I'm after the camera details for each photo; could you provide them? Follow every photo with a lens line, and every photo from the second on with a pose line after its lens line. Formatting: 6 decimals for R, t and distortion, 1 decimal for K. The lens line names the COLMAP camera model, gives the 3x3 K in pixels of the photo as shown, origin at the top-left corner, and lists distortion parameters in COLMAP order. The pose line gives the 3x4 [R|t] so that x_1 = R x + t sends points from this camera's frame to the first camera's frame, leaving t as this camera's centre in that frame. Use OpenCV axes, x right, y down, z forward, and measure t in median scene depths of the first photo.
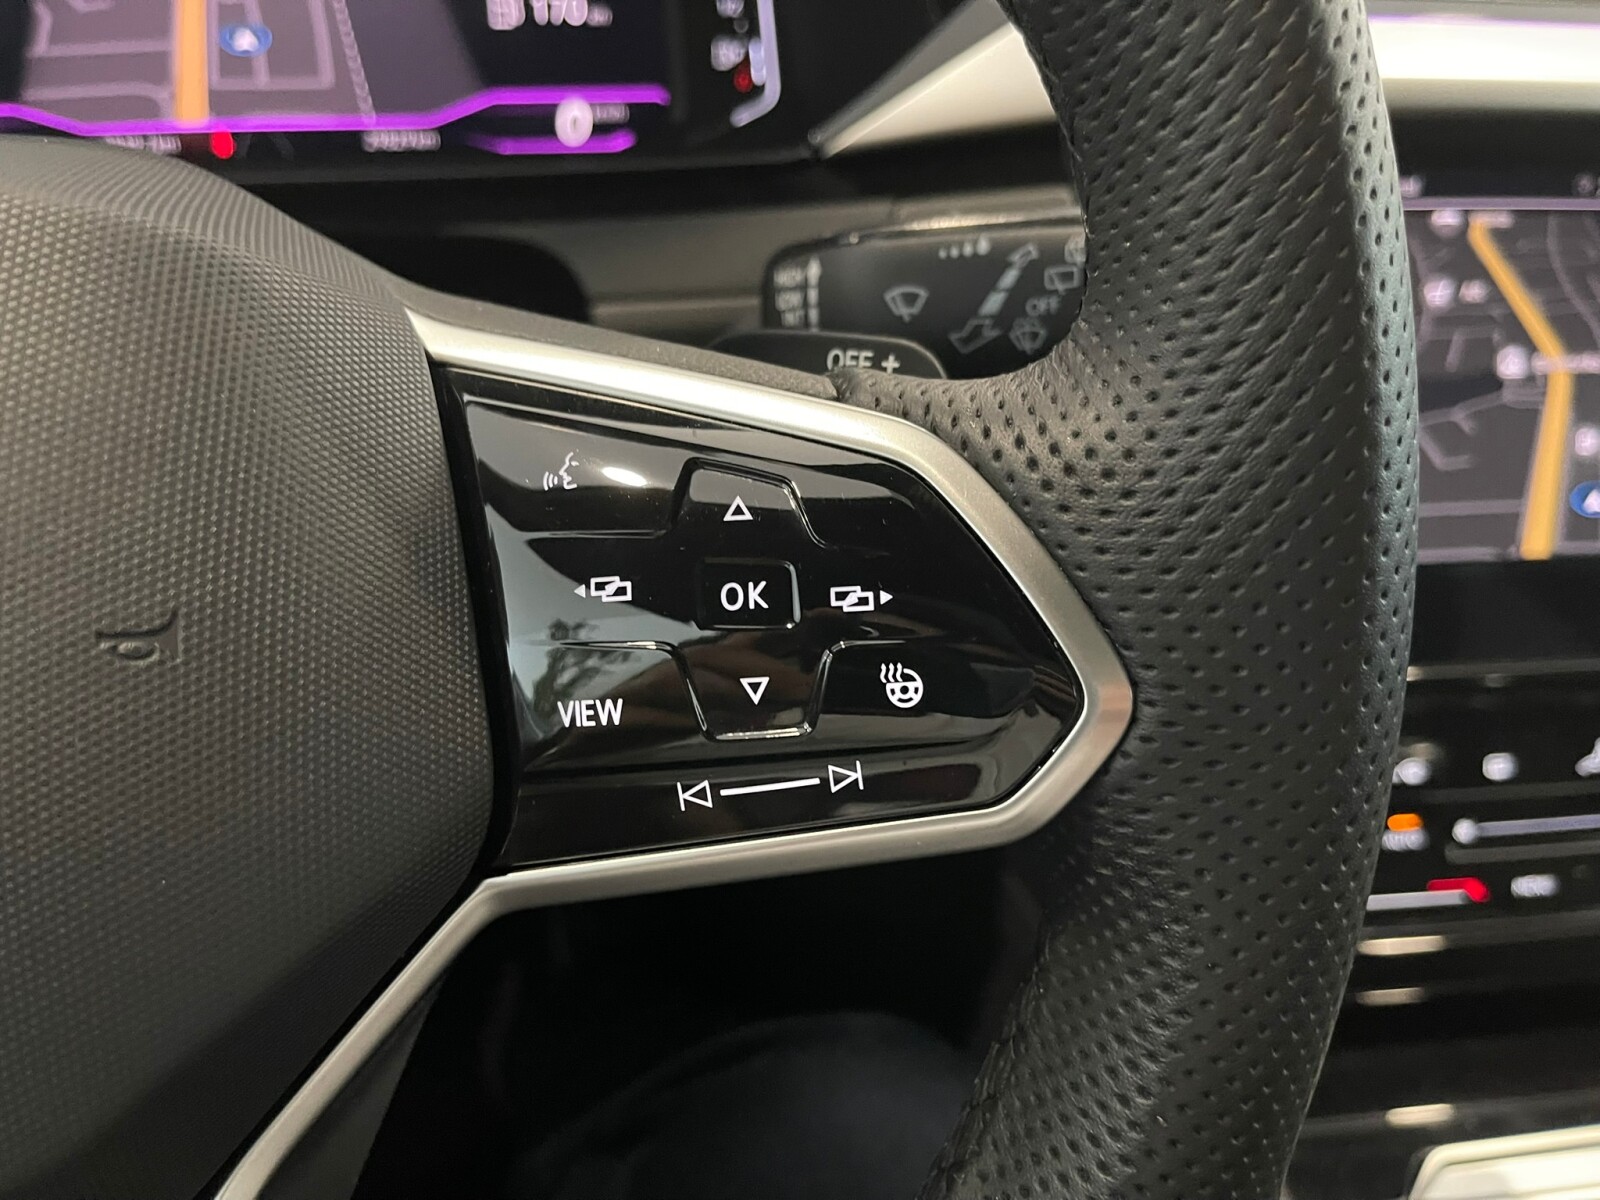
lens RADIAL K [[1210.7, 0, 792.4], [0, 1210.7, 599.8], [0, 0, 1]] dist [0.058508, -0.104767]
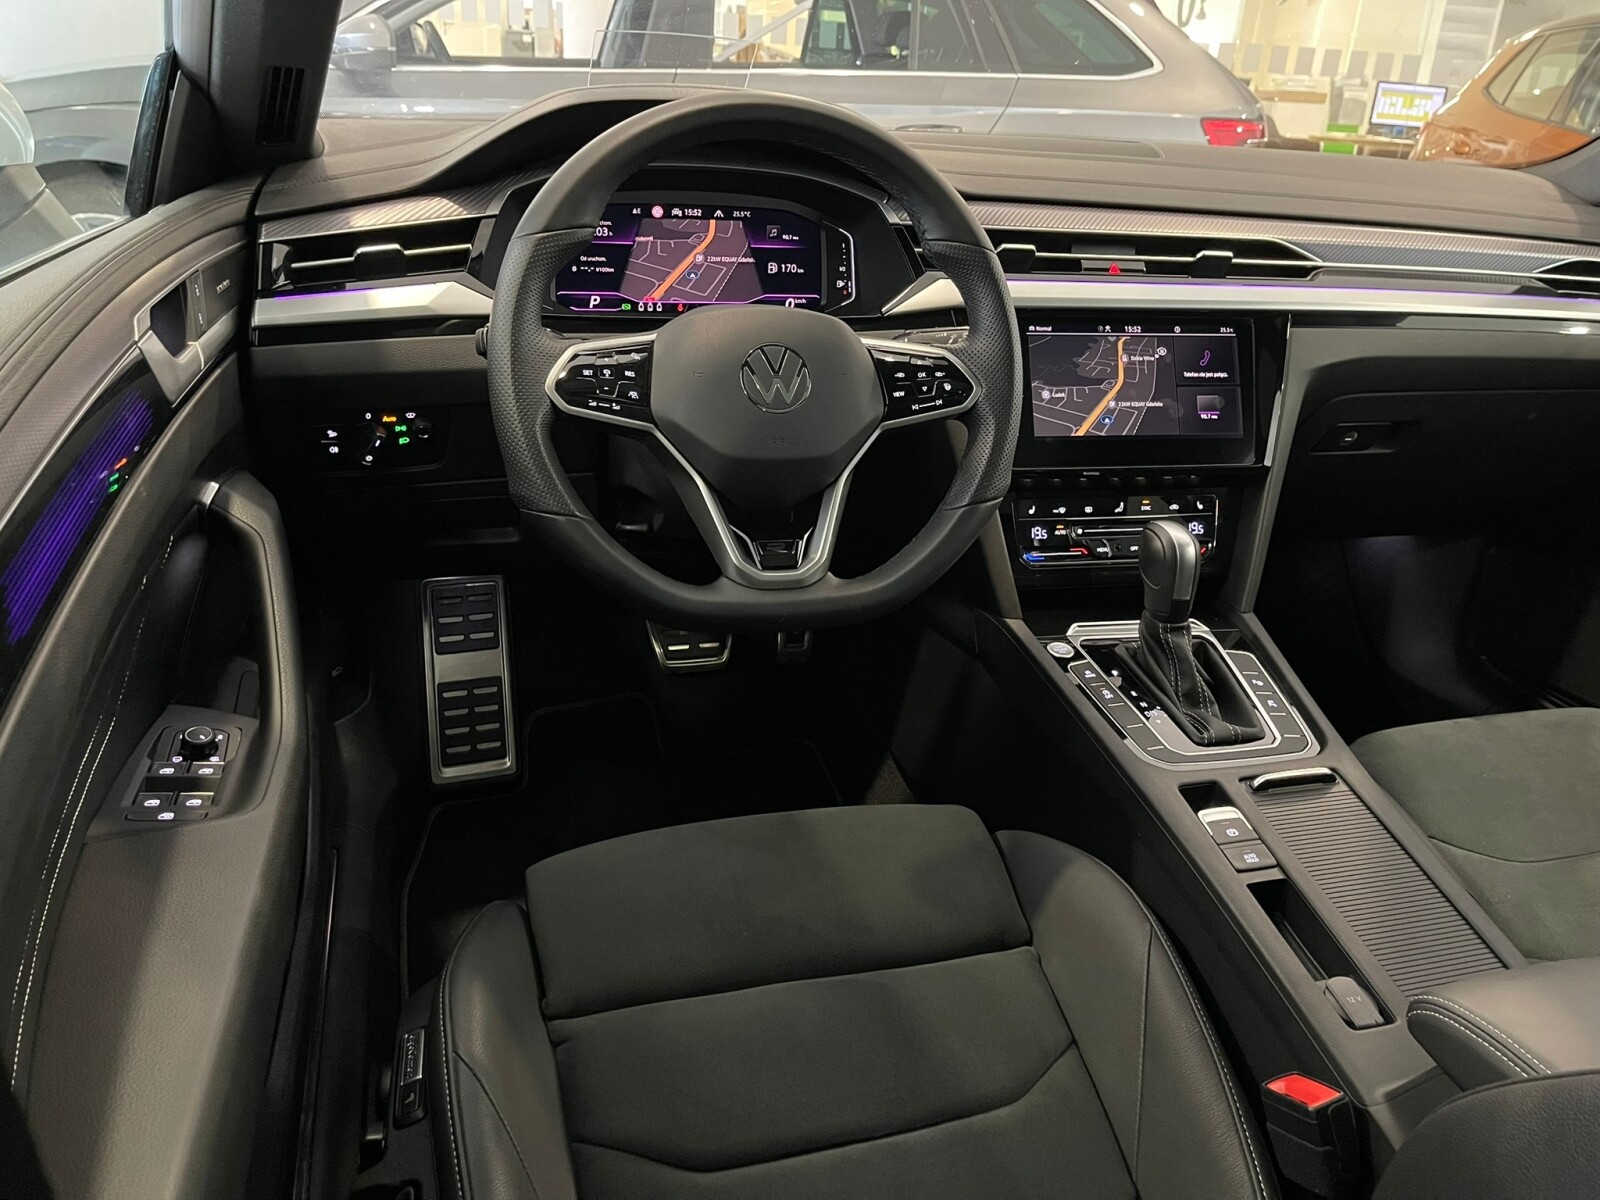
lens RADIAL K [[1210.7, 0, 792.4], [0, 1210.7, 599.8], [0, 0, 1]] dist [0.058508, -0.104767]
pose [[0.989150, 0.000281, 0.146911, -0.696357], [0.020166, 0.990272, -0.137675, 0.857450], [-0.145521, 0.139144, 0.979522, -2.109749]]
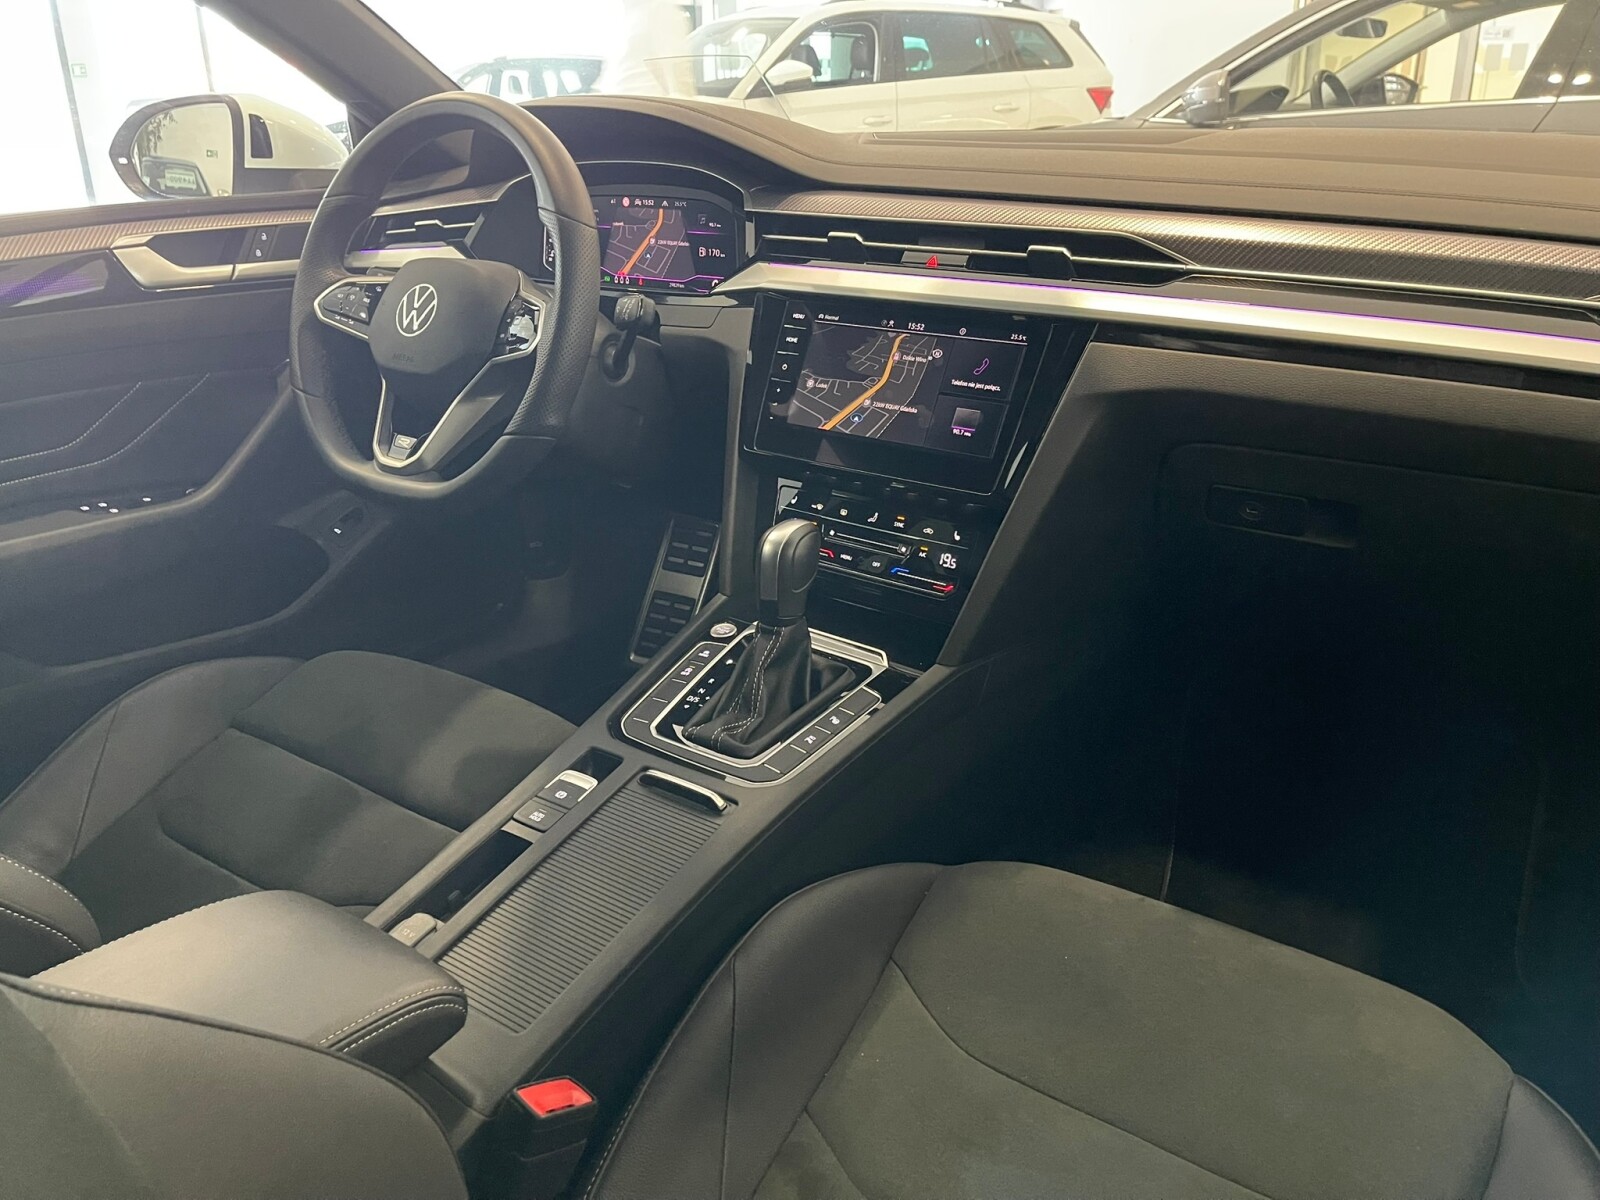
lens RADIAL K [[1197.4, 0, 789.6], [0, 1197.4, 590.4], [0, 0, 1]] dist [0.058690, -0.099054]
pose [[0.724590, 0.249298, -0.642510, 2.632529], [-0.355840, 0.933733, -0.039004, 0.518205], [0.590209, 0.256892, 0.765284, -1.372743]]
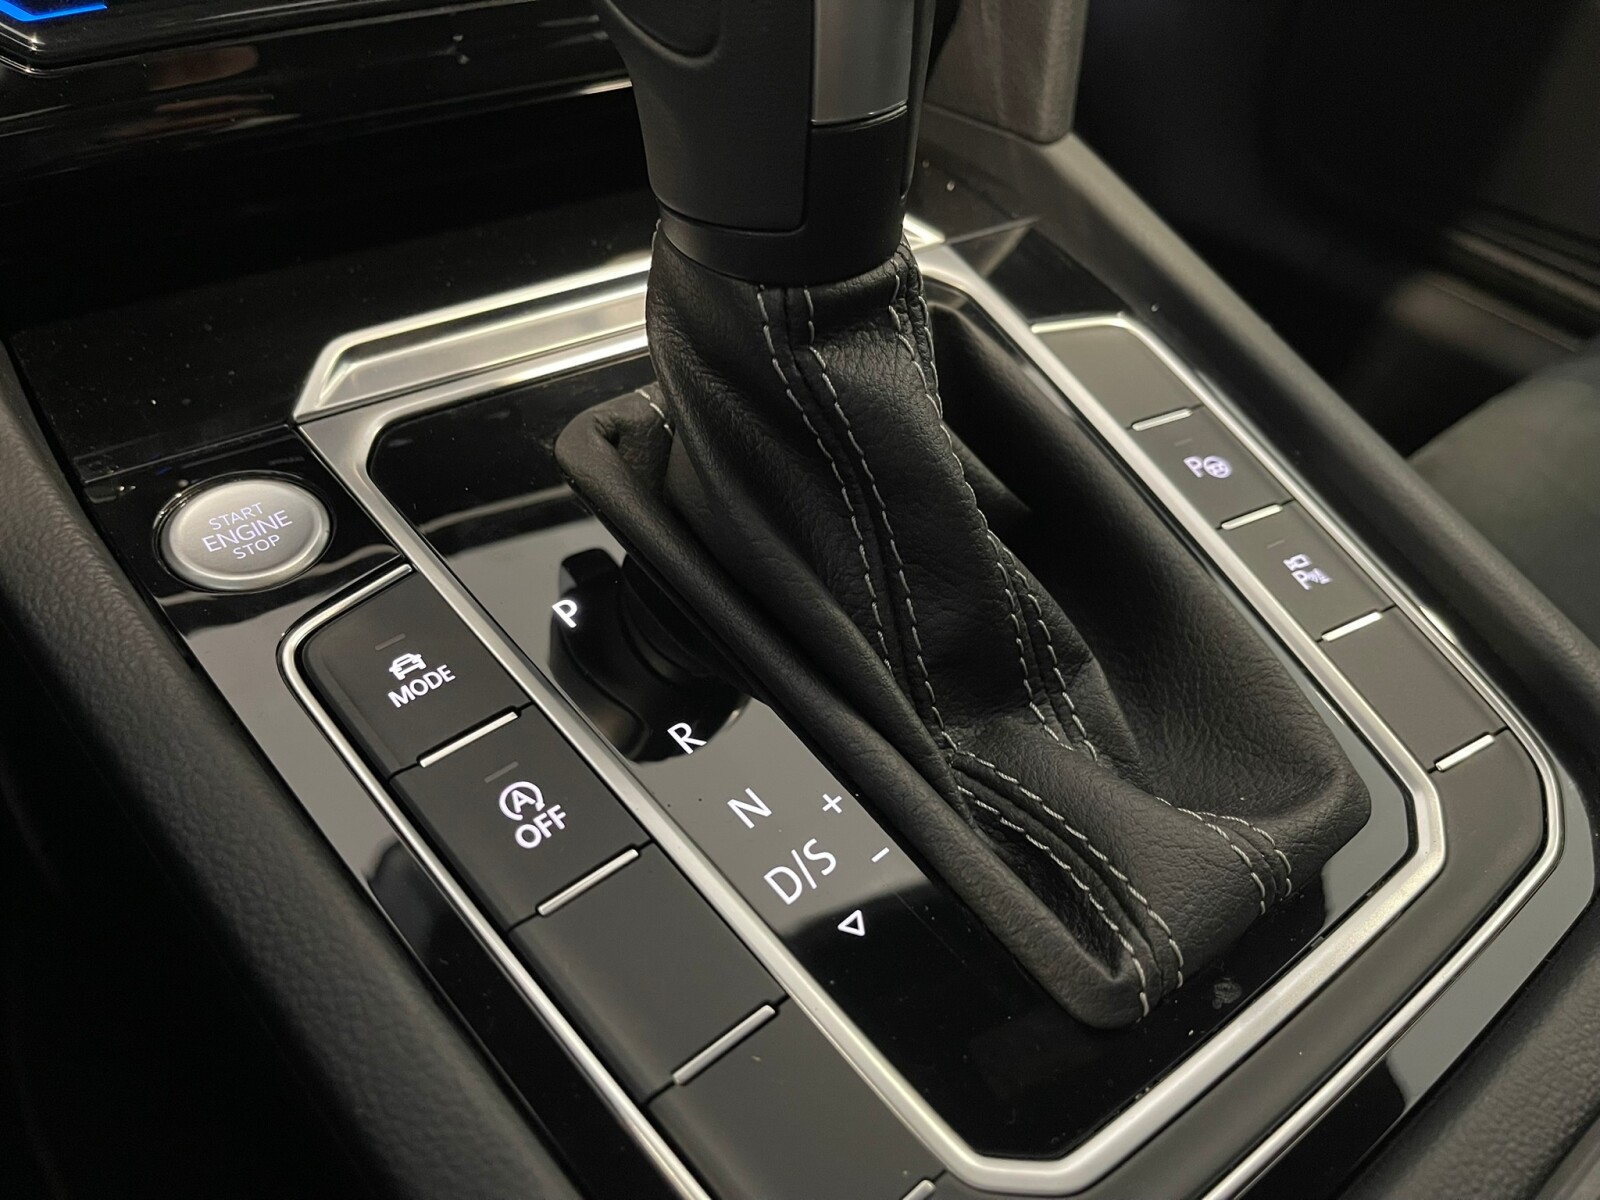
lens RADIAL K [[1210.7, 0, 792.4], [0, 1210.7, 599.8], [0, 0, 1]] dist [0.058508, -0.104767]
pose [[0.867795, -0.301395, 0.395086, 0.476295], [0.218537, 0.945526, 0.241293, 0.504874], [-0.446288, -0.123052, 0.886389, 0.361940]]
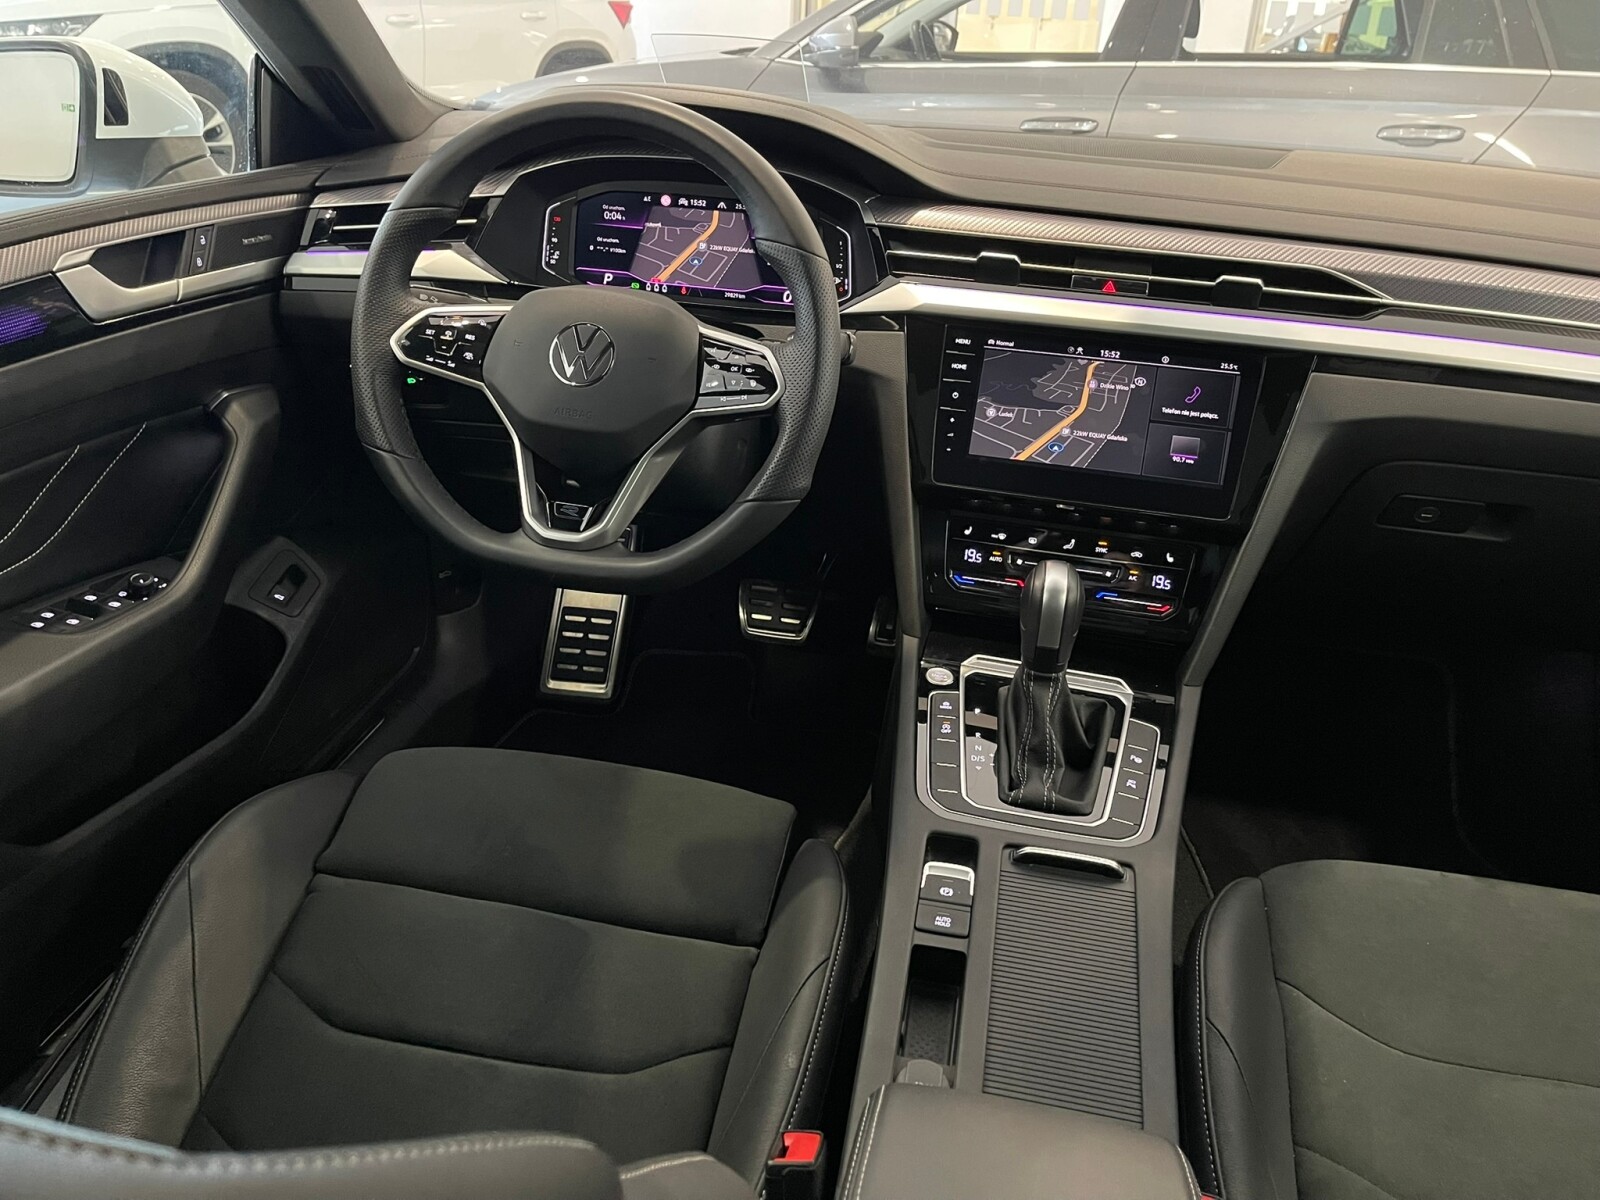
lens RADIAL K [[1197.4, 0, 789.6], [0, 1197.4, 590.4], [0, 0, 1]] dist [0.058690, -0.099054]
pose [[0.940773, 0.188079, -0.282088, 0.952676], [-0.221848, 0.970666, -0.092690, 0.713181], [0.256380, 0.149781, 0.954901, -2.079167]]
